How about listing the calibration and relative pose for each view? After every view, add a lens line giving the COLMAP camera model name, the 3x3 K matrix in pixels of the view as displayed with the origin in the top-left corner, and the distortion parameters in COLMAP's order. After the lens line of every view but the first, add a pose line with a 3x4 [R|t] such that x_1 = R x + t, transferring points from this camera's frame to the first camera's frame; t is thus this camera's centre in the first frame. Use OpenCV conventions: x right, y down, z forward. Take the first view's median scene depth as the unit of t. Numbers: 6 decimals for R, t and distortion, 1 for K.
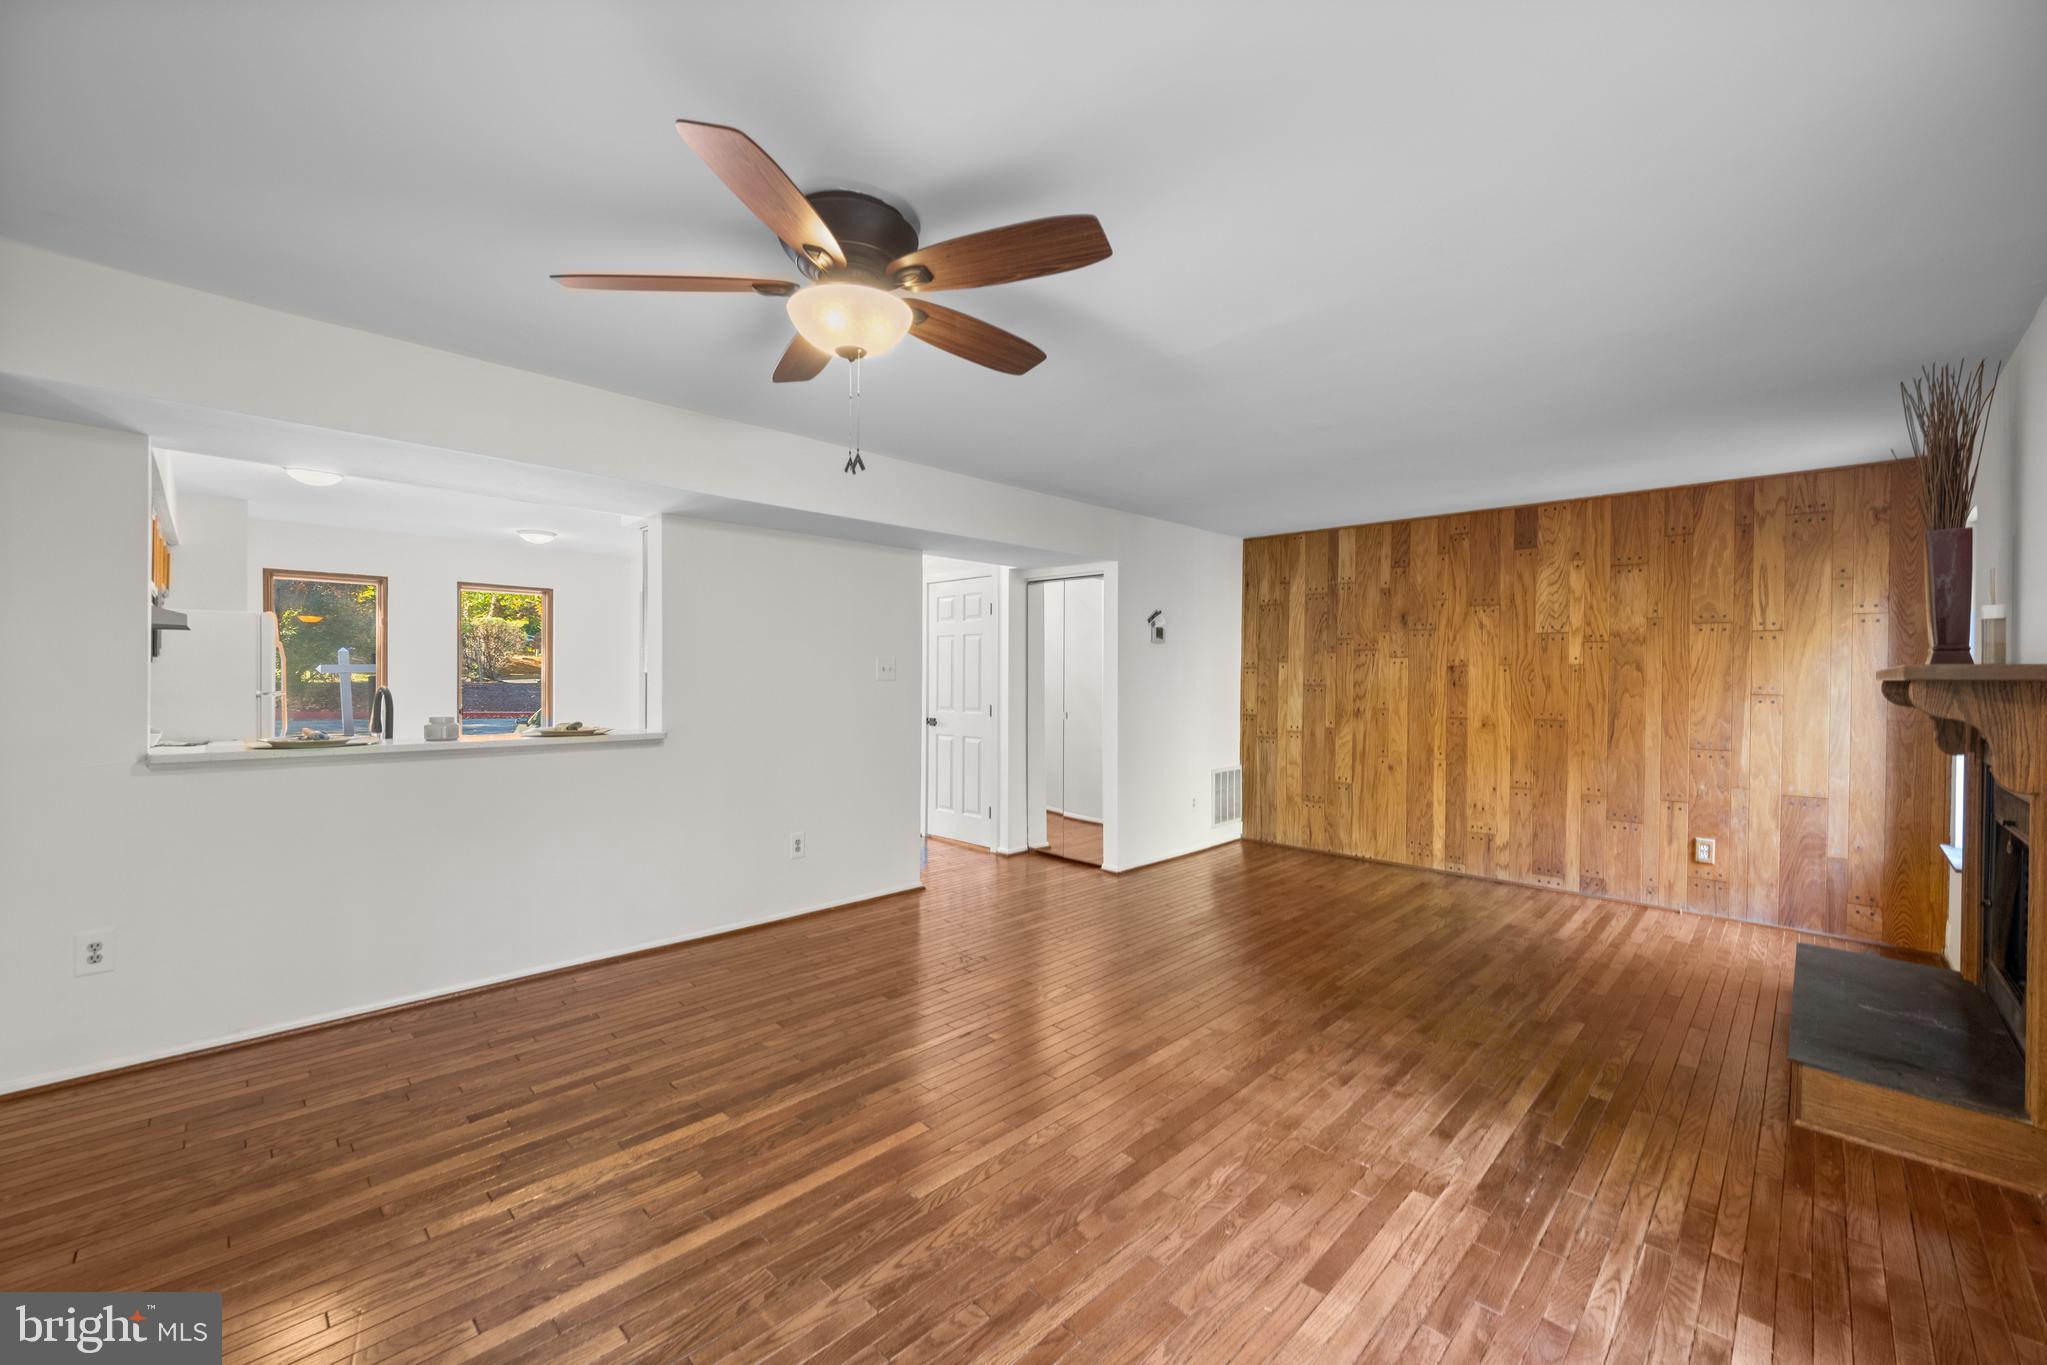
lens RADIAL K [[806.6, 0, 1017.5], [0, 806.6, 689.5], [0, 0, 1]] dist [-0.001070, 0.000100]
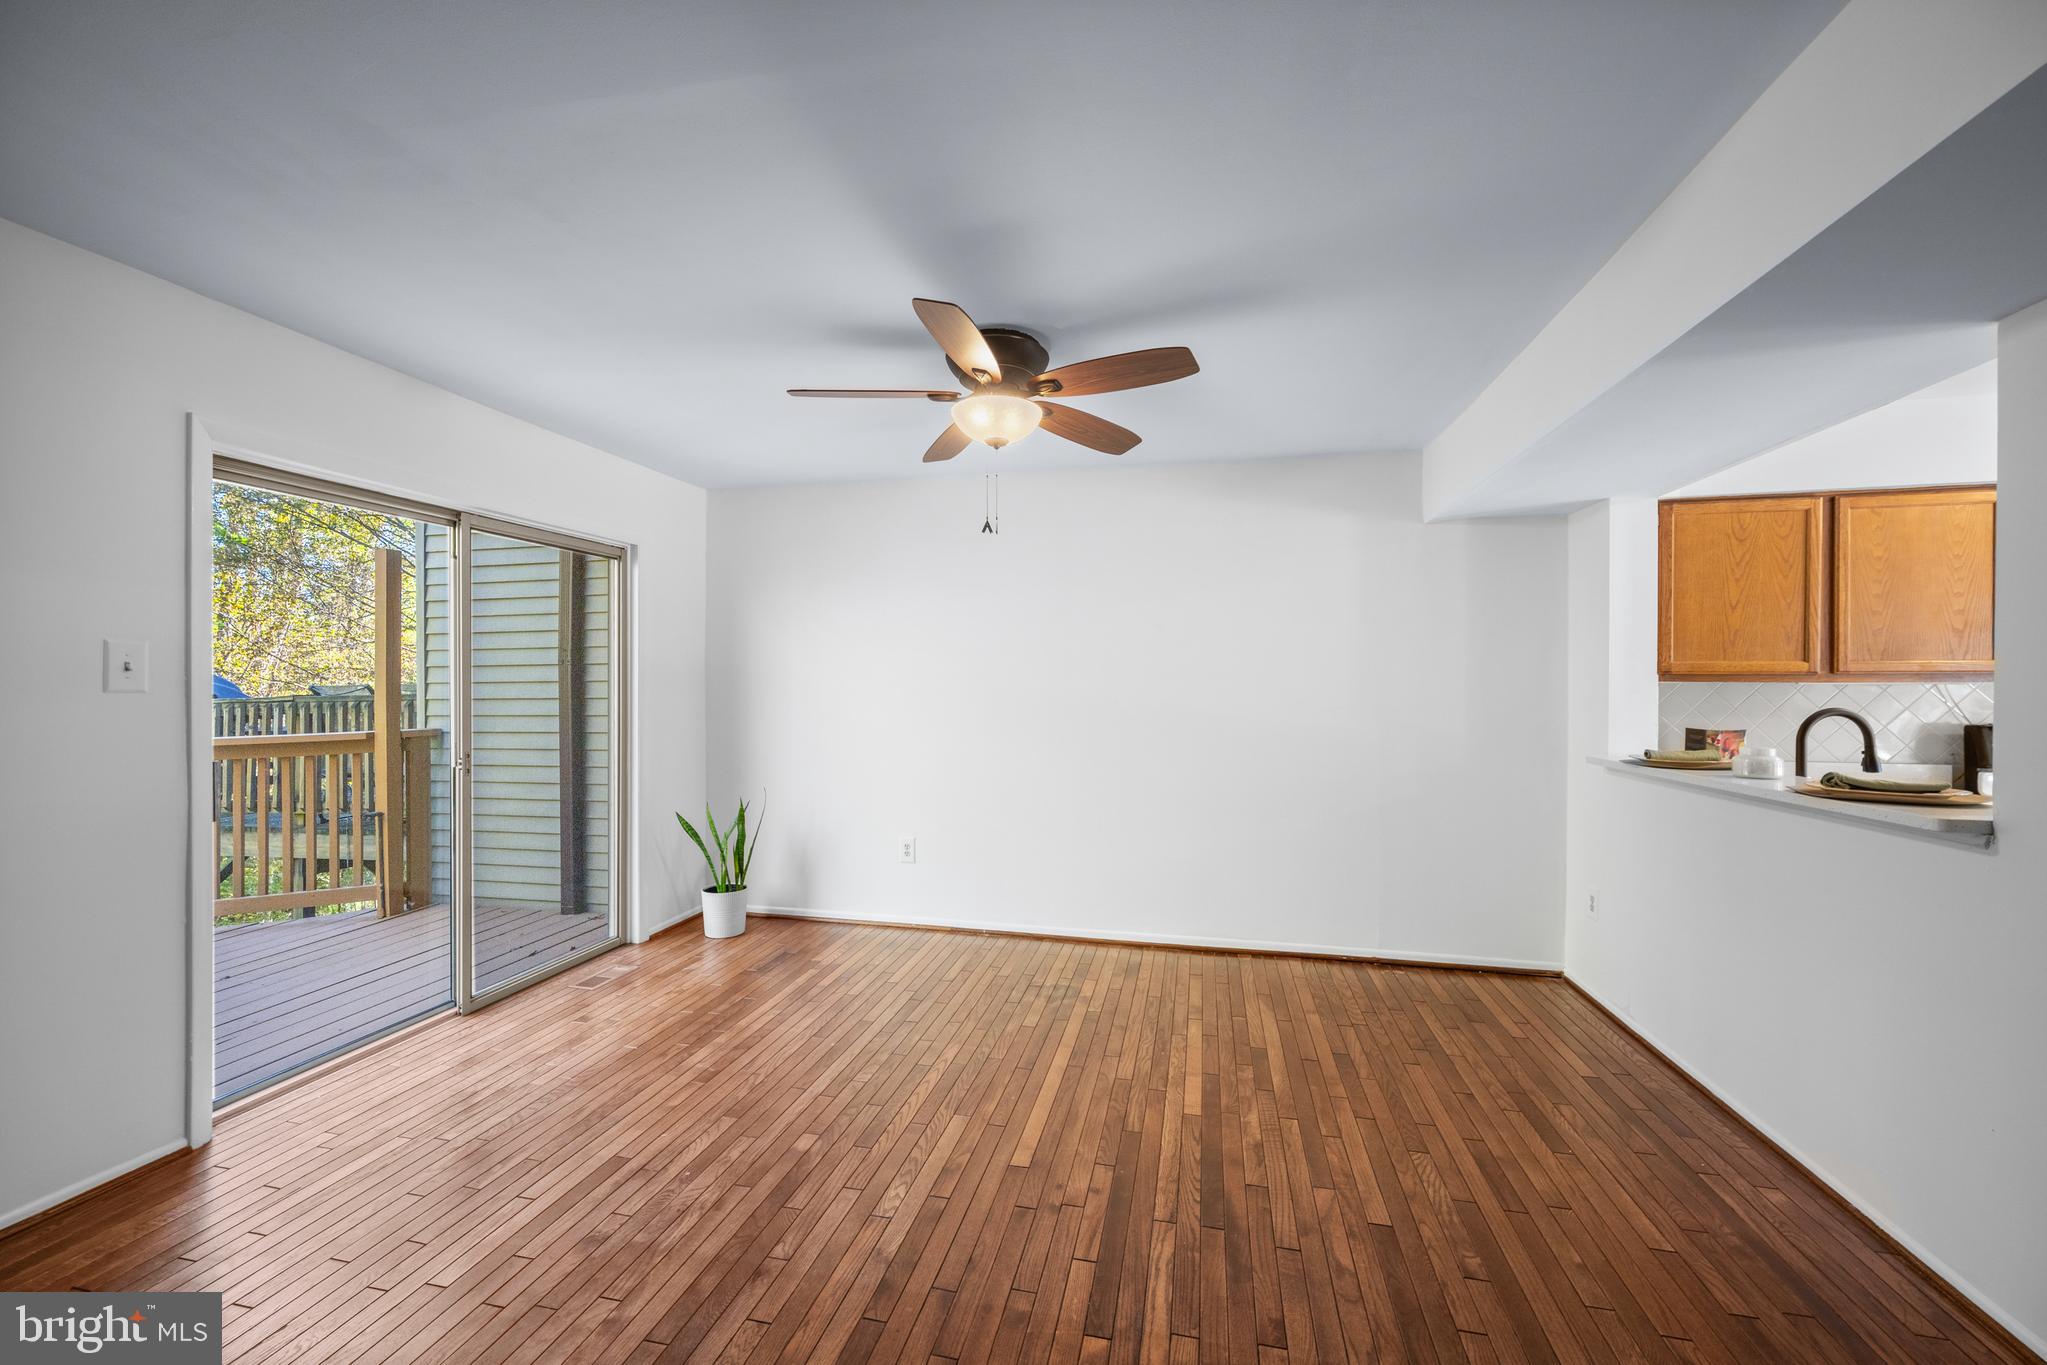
lens RADIAL K [[812.4, 0, 1015.1], [0, 812.4, 706.3], [0, 0, 1]] dist [-0.000849, 0.000064]
pose [[-0.848918, 0.003652, -0.528512, 0.190846], [-0.017819, 0.999210, 0.035526, -0.011629], [0.528224, 0.039577, -0.848182, 0.886777]]
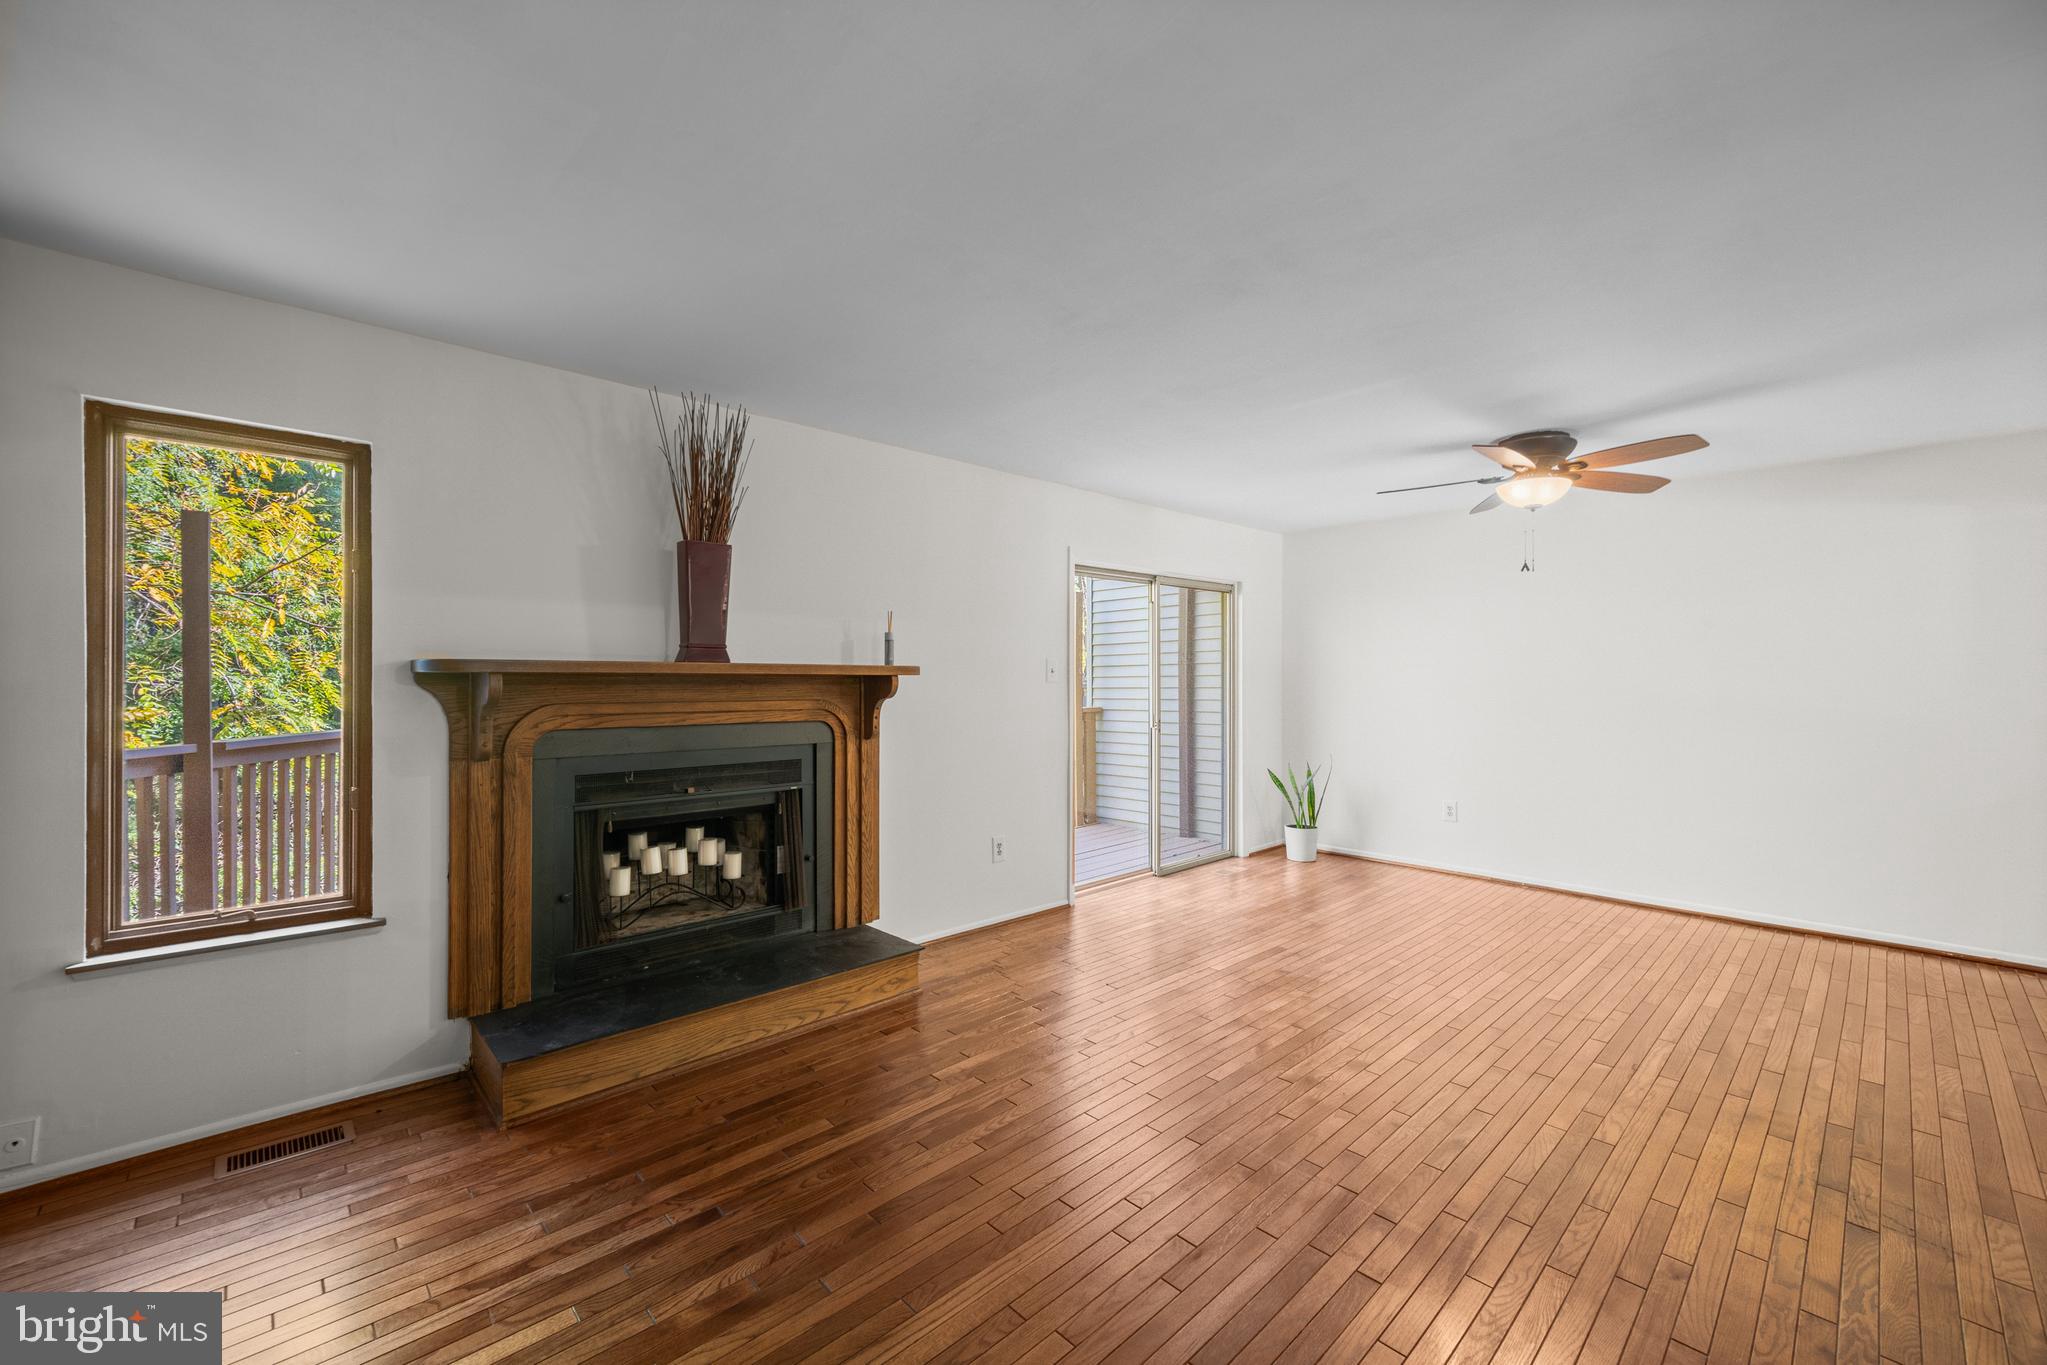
lens RADIAL K [[815.7, 0, 1020.3], [0, 815.7, 675.1], [0, 0, 1]] dist [-0.000214, 0.000644]
pose [[-0.999478, -0.009187, 0.030975, 0.383084], [-0.008743, 0.999857, 0.014455, -0.017364], [-0.031103, 0.014177, -0.999416, 1.218512]]
